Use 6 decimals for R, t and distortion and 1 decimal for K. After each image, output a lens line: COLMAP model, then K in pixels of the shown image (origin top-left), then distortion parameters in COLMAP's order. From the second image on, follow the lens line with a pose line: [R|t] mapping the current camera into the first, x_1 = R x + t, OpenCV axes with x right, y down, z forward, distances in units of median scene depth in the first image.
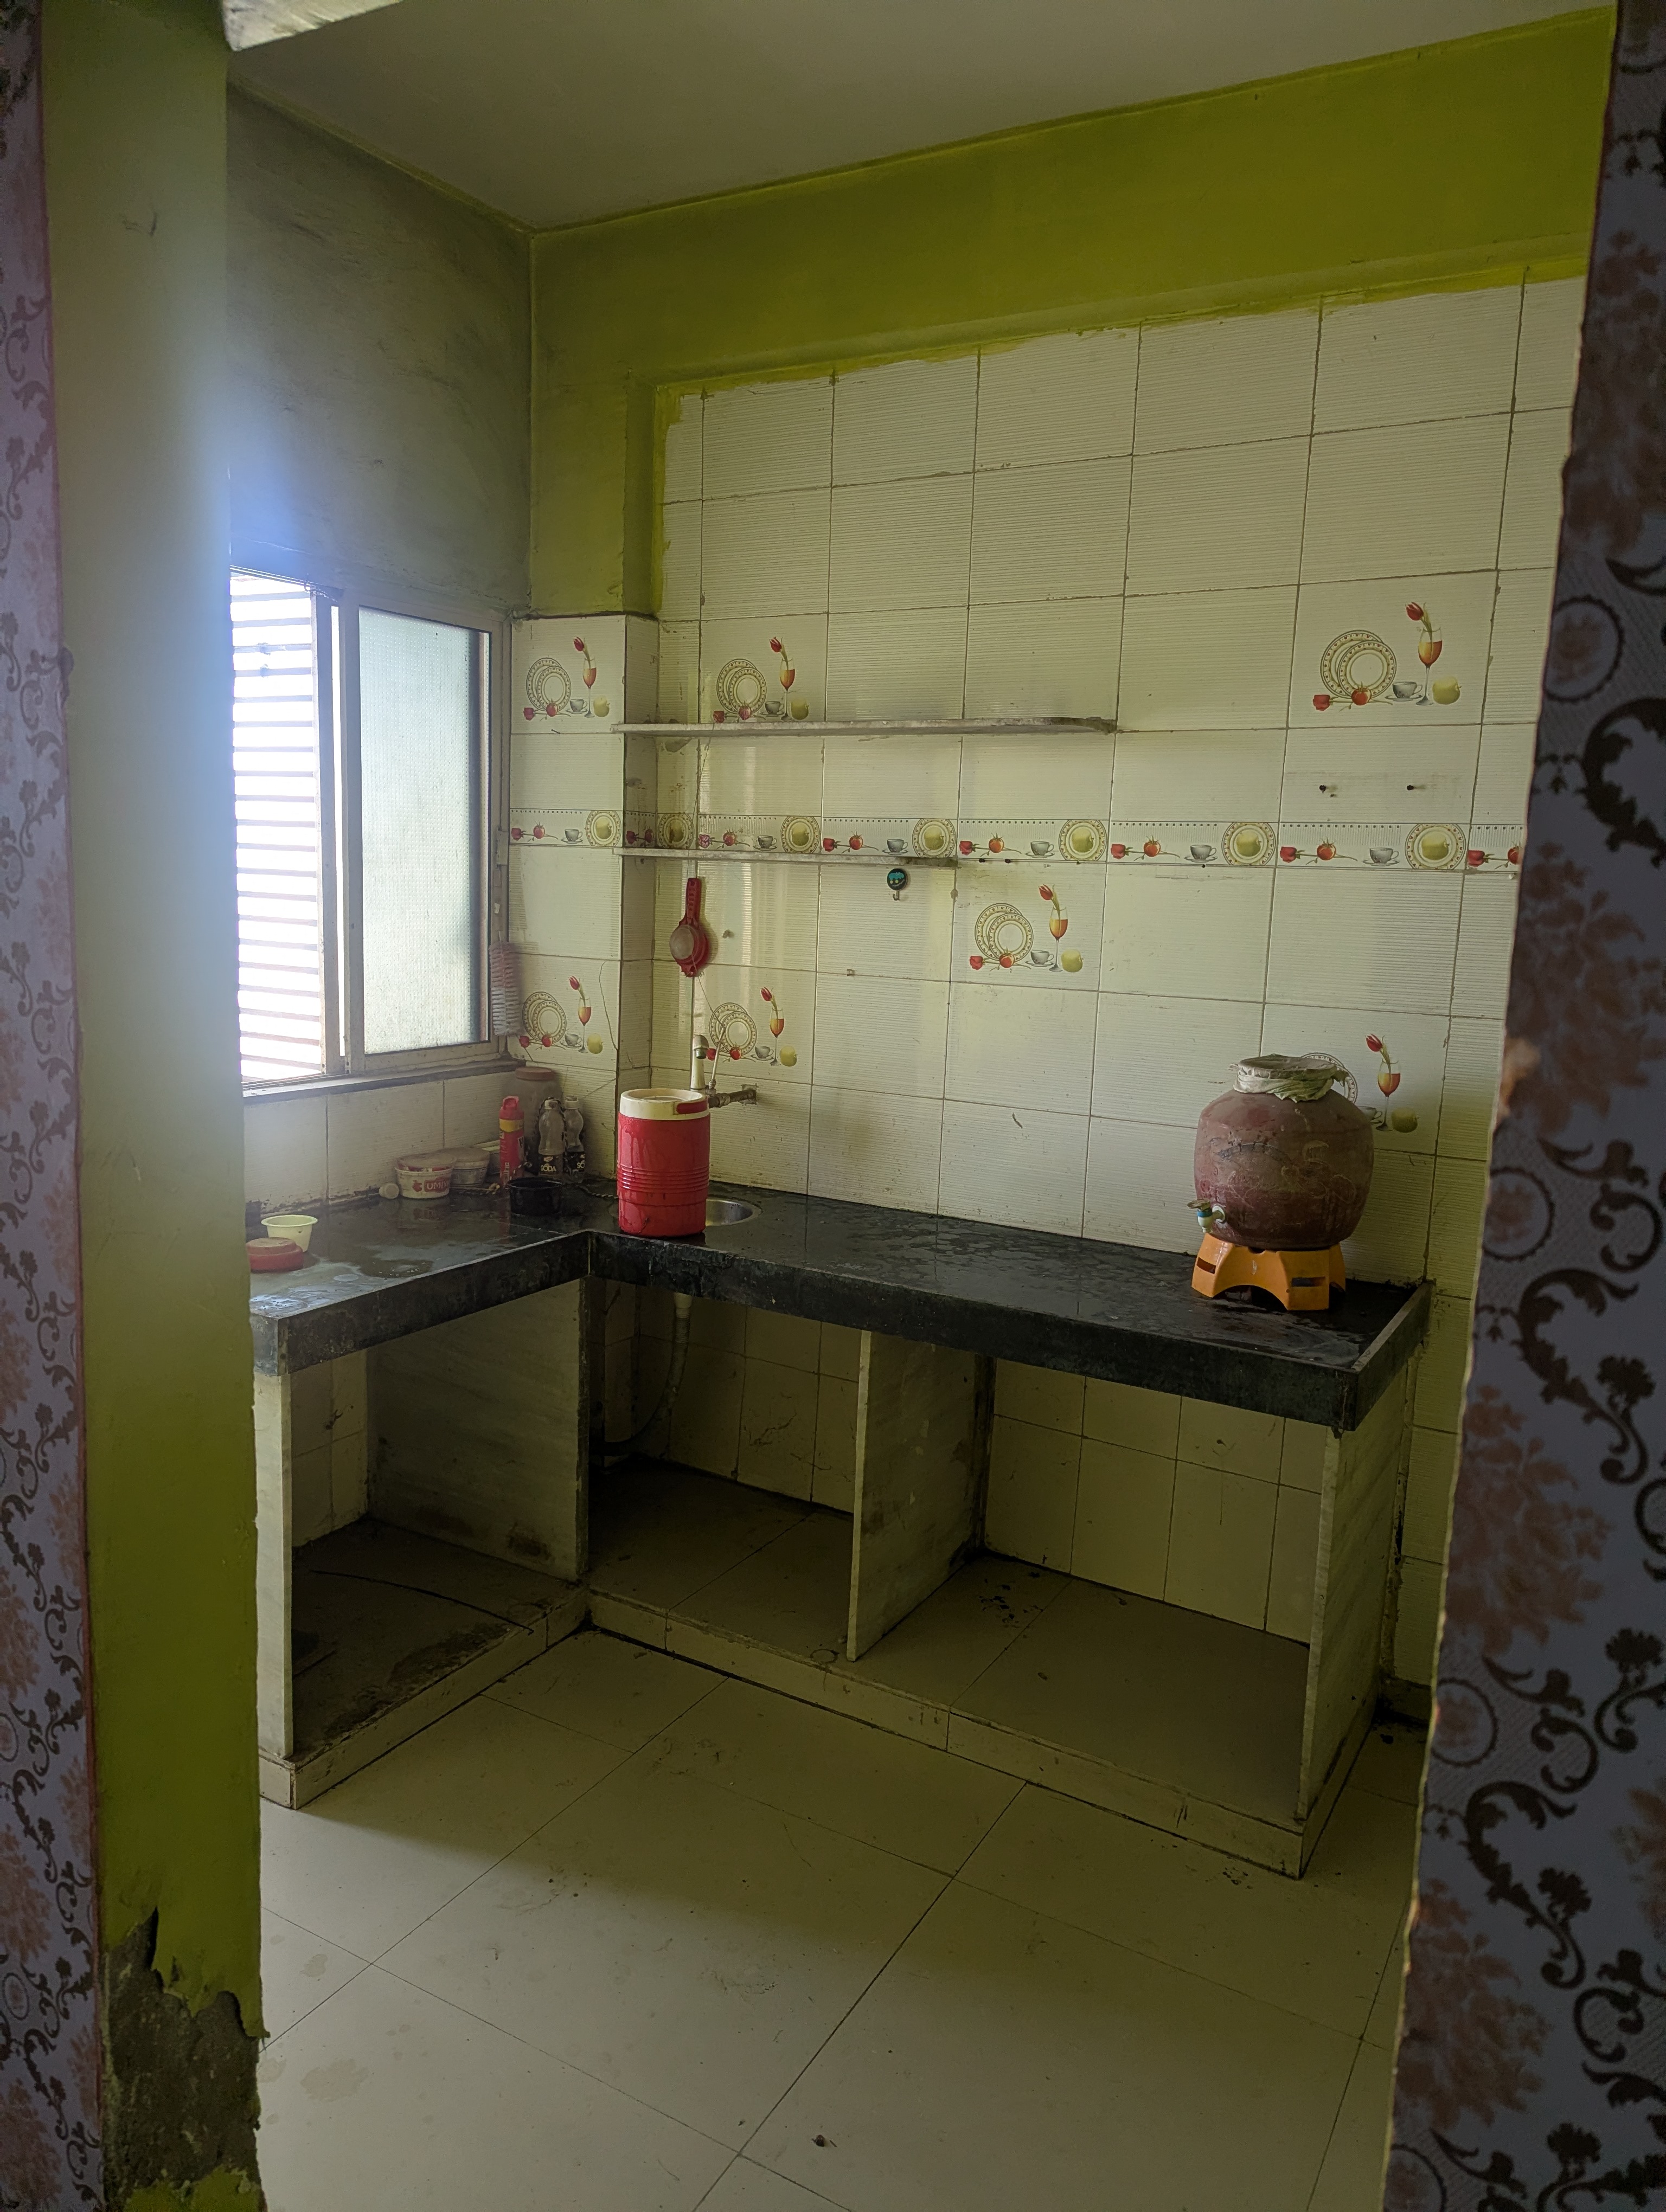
lens RADIAL K [[1538.3, 0, 851.4], [0, 1538.3, 1106.8], [0, 0, 1]] dist [0.045637, -0.061135]
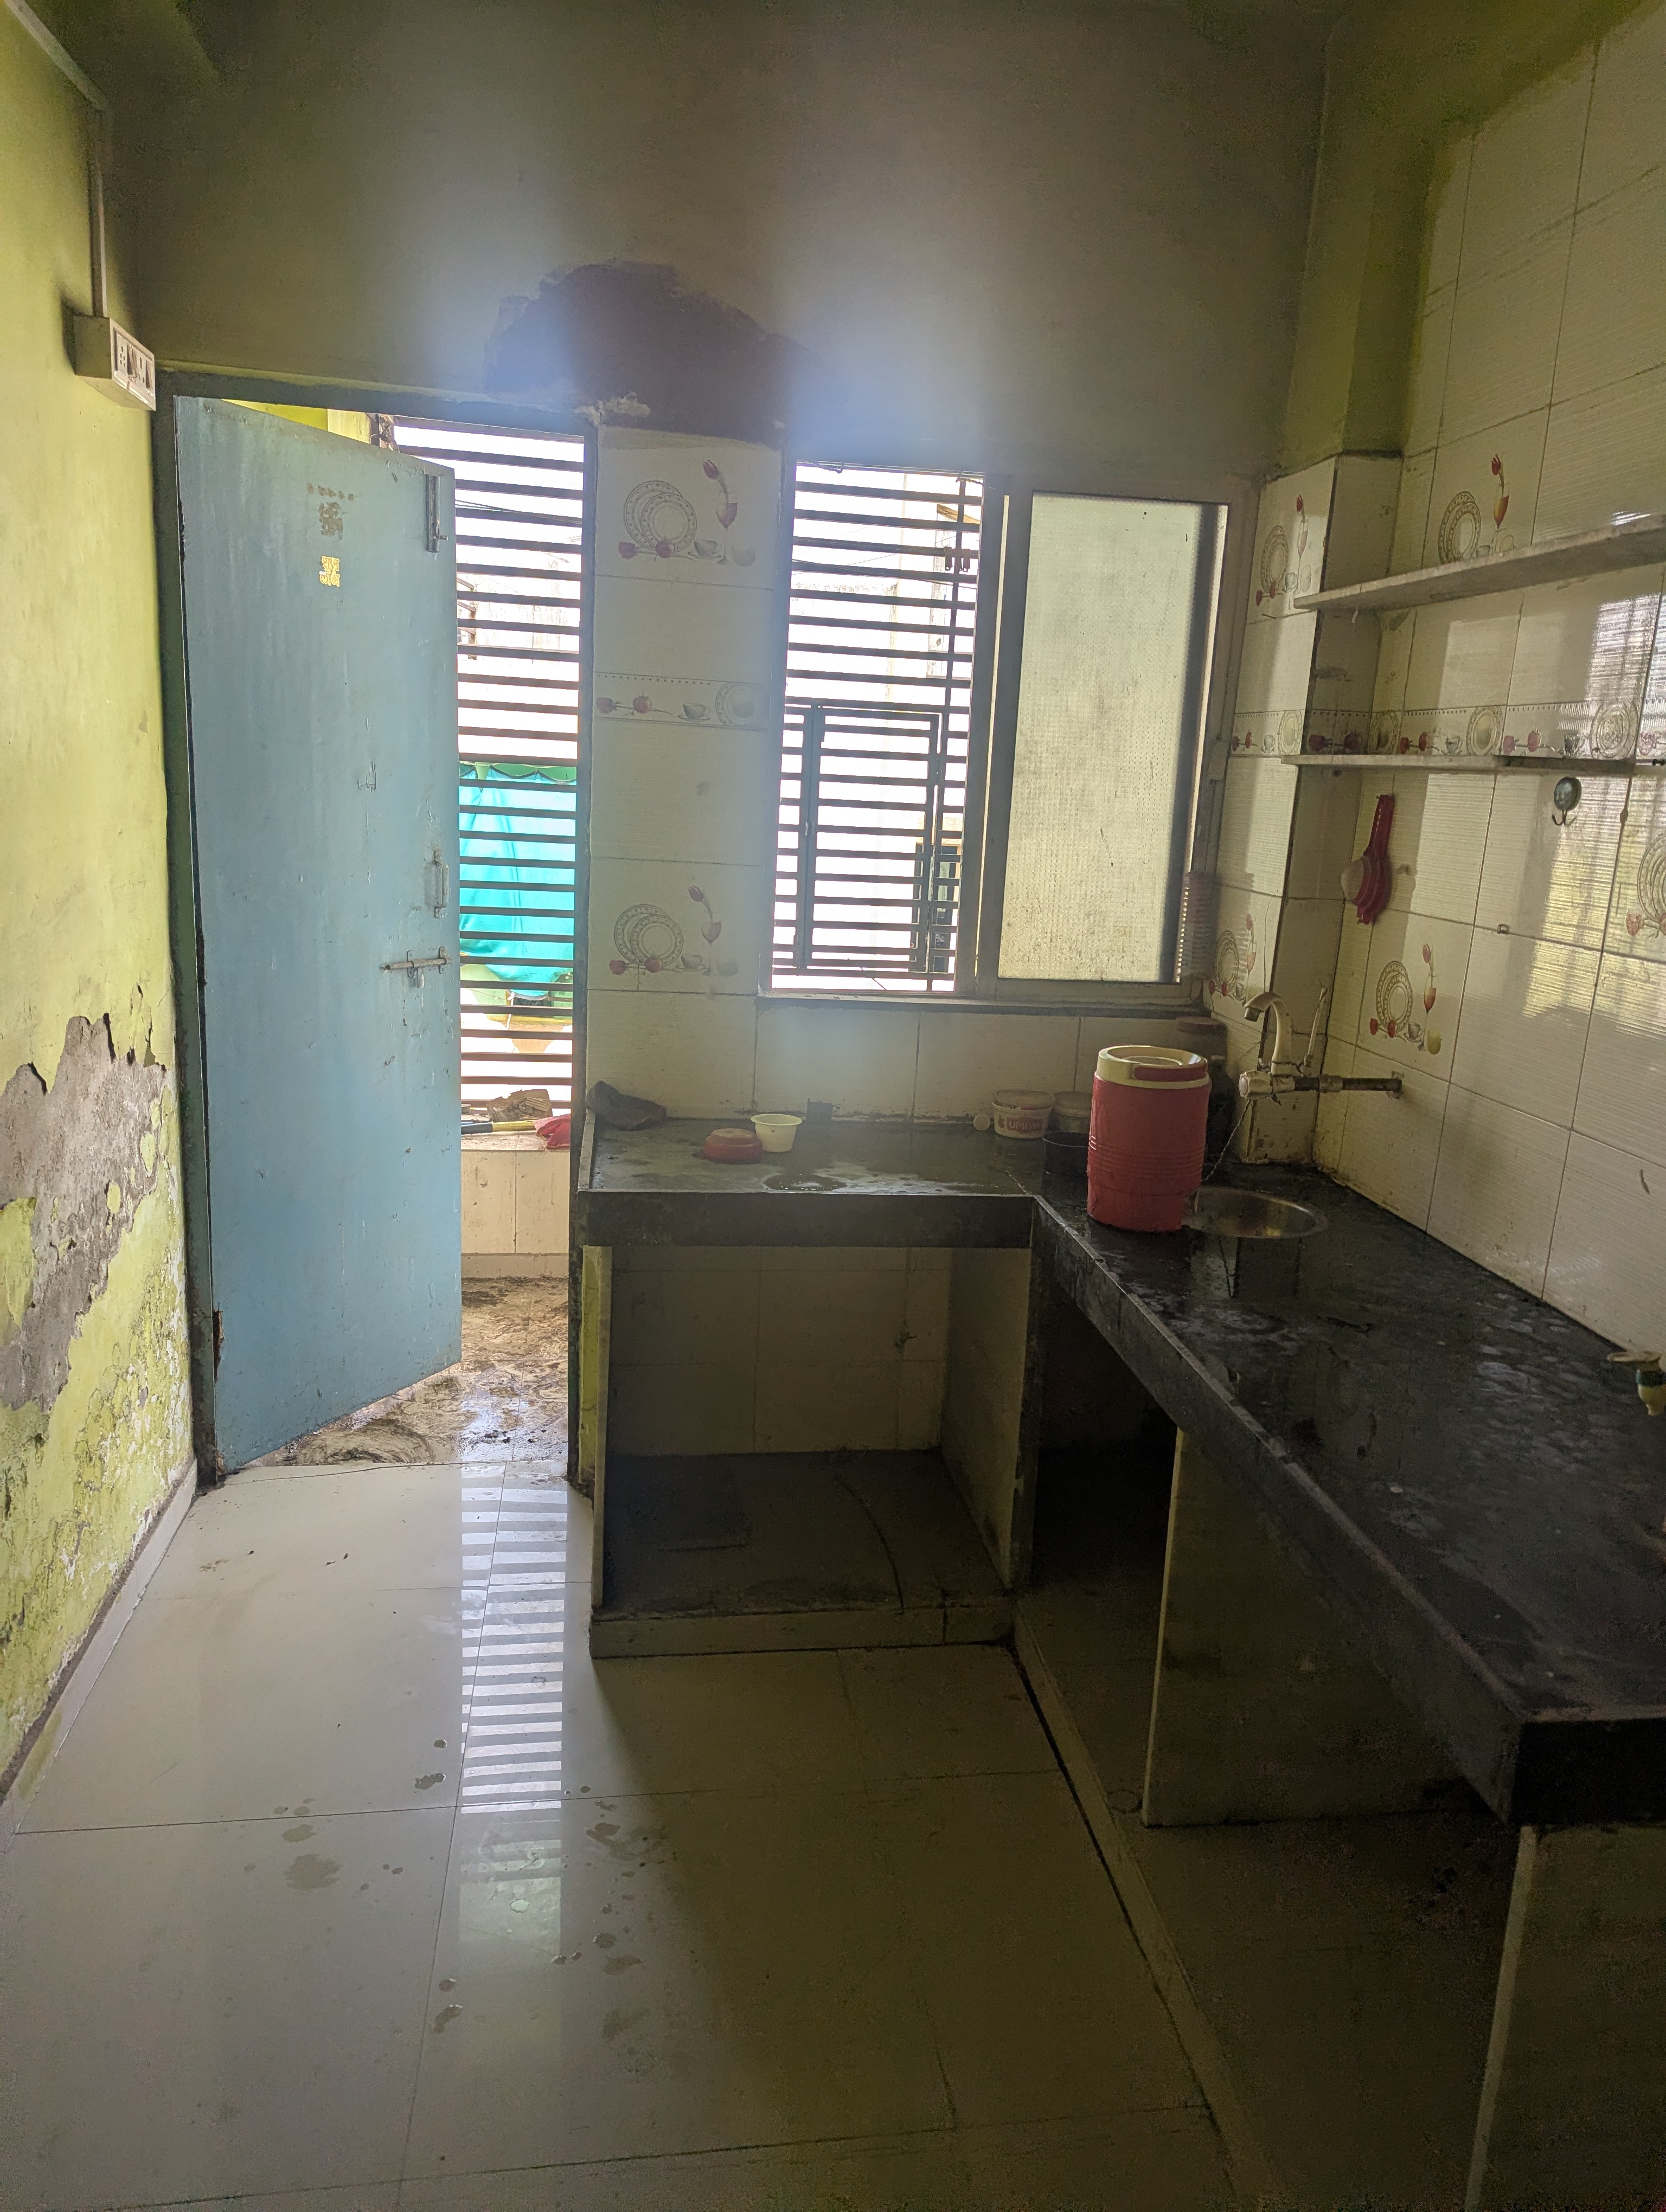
lens RADIAL K [[1538.3, 0, 844.4], [0, 1538.3, 1116.8], [0, 0, 1]] dist [0.045637, -0.061135]
pose [[0.621929, 0.170408, -0.764307, 0.404941], [-0.151966, 0.983744, 0.095676, -0.028530], [0.768186, 0.056645, 0.637715, 0.367874]]
